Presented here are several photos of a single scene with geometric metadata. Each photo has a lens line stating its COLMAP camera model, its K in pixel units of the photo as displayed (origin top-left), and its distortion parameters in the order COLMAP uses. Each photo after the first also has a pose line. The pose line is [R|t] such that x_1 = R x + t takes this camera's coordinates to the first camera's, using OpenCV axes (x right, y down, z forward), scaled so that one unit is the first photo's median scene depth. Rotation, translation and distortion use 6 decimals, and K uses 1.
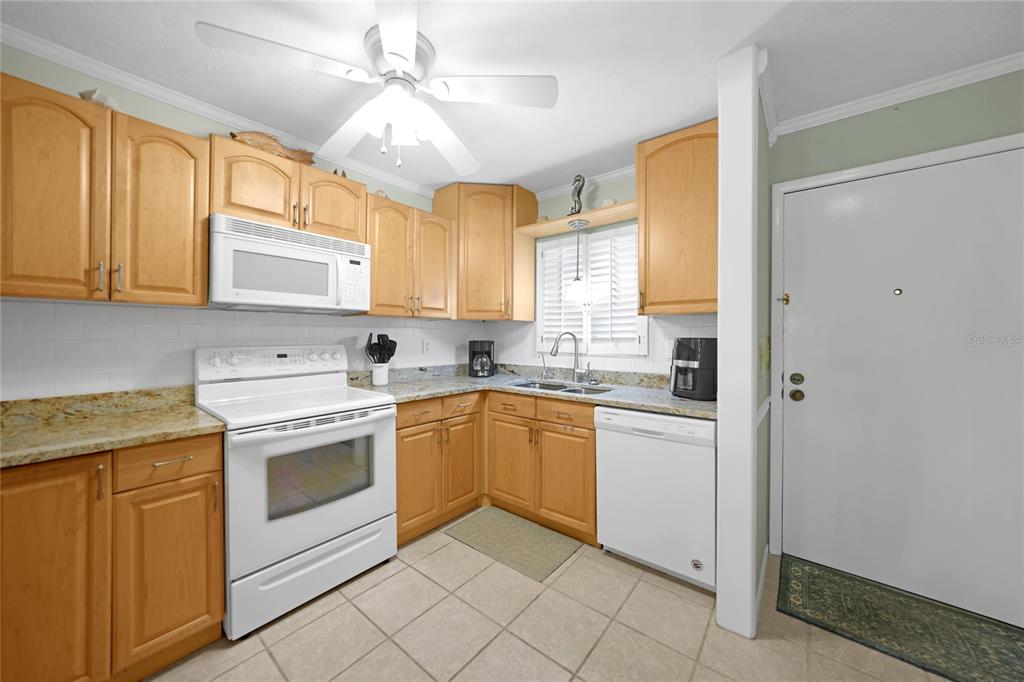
lens RADIAL K [[355.8, 0, 518.8], [0, 355.8, 337.9], [0, 0, 1]] dist [-0.007808, 0.001535]
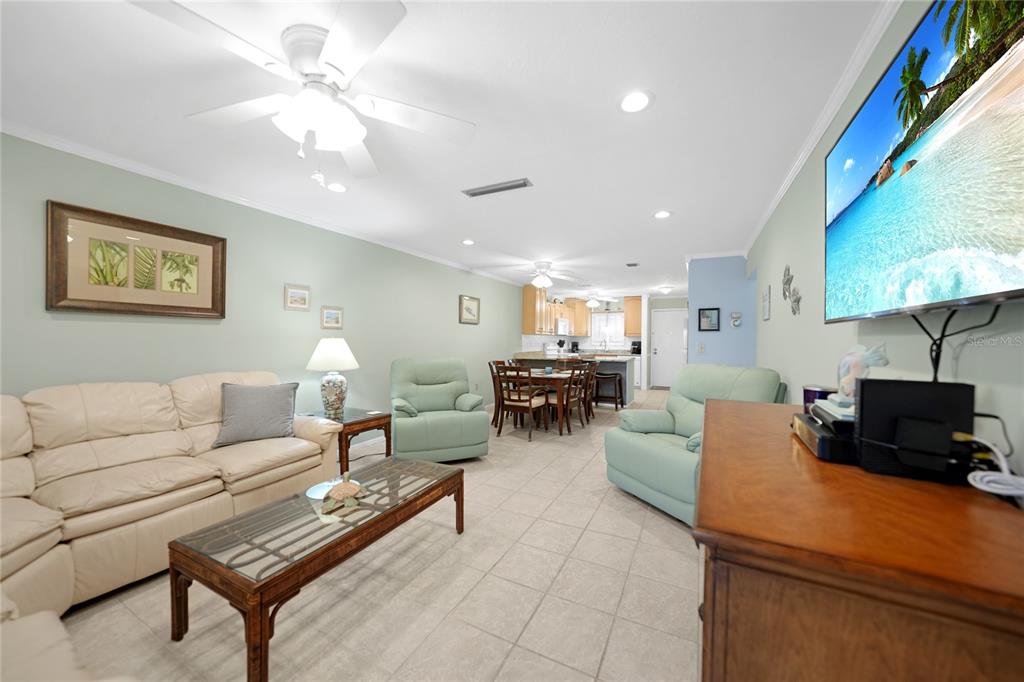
lens RADIAL K [[355.8, 0, 516.1], [0, 355.8, 341.7], [0, 0, 1]] dist [-0.007808, 0.001535]
pose [[0.978940, 0.004881, 0.204092, -1.966720], [-0.005724, 0.999977, 0.003537, -0.002967], [-0.204070, -0.004630, 0.978945, -3.191394]]
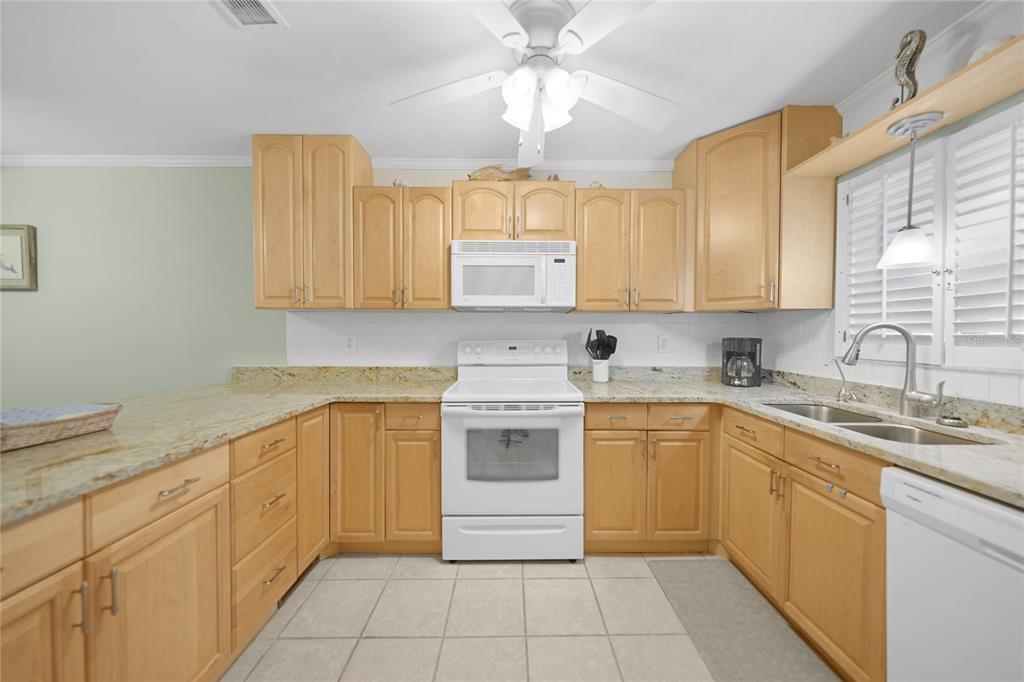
lens RADIAL K [[355.8, 0, 520.4], [0, 355.8, 339.0], [0, 0, 1]] dist [-0.007808, 0.001535]
pose [[0.637558, 0.015900, -0.770239, 0.259597], [-0.005715, 0.999857, 0.015910, 0.000715], [0.770381, -0.005742, 0.637557, 0.245965]]
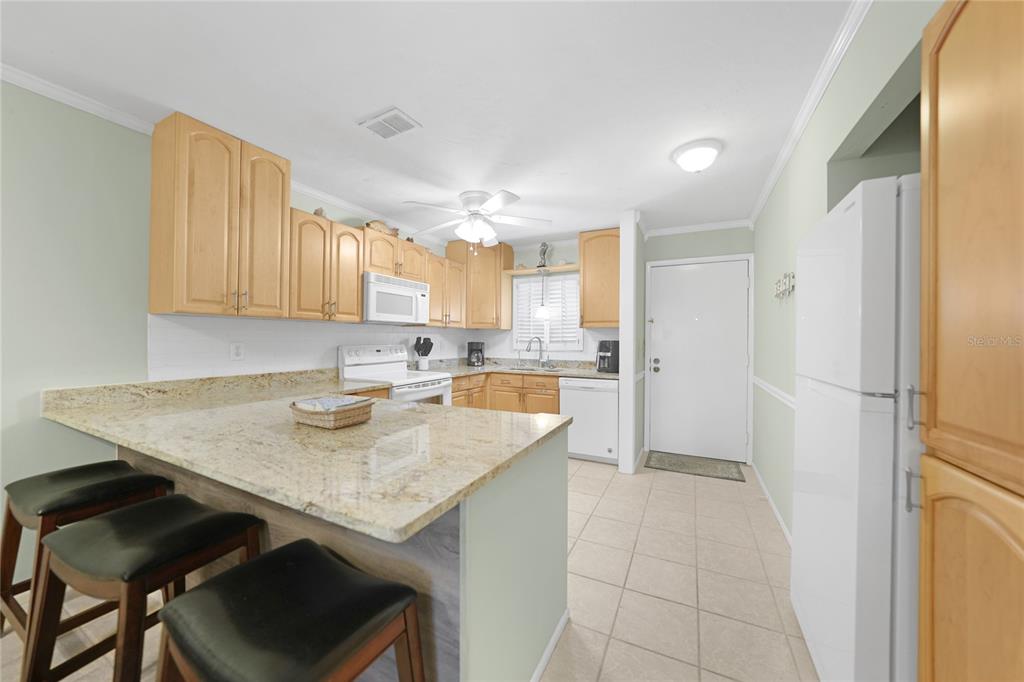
lens RADIAL K [[355.8, 0, 521.0], [0, 355.8, 338.4], [0, 0, 1]] dist [-0.007808, 0.001535]
pose [[0.974016, 0.004245, 0.226439, -0.383407], [-0.003006, 0.999979, -0.005814, 0.000824], [-0.226459, 0.004982, 0.974008, -0.731546]]
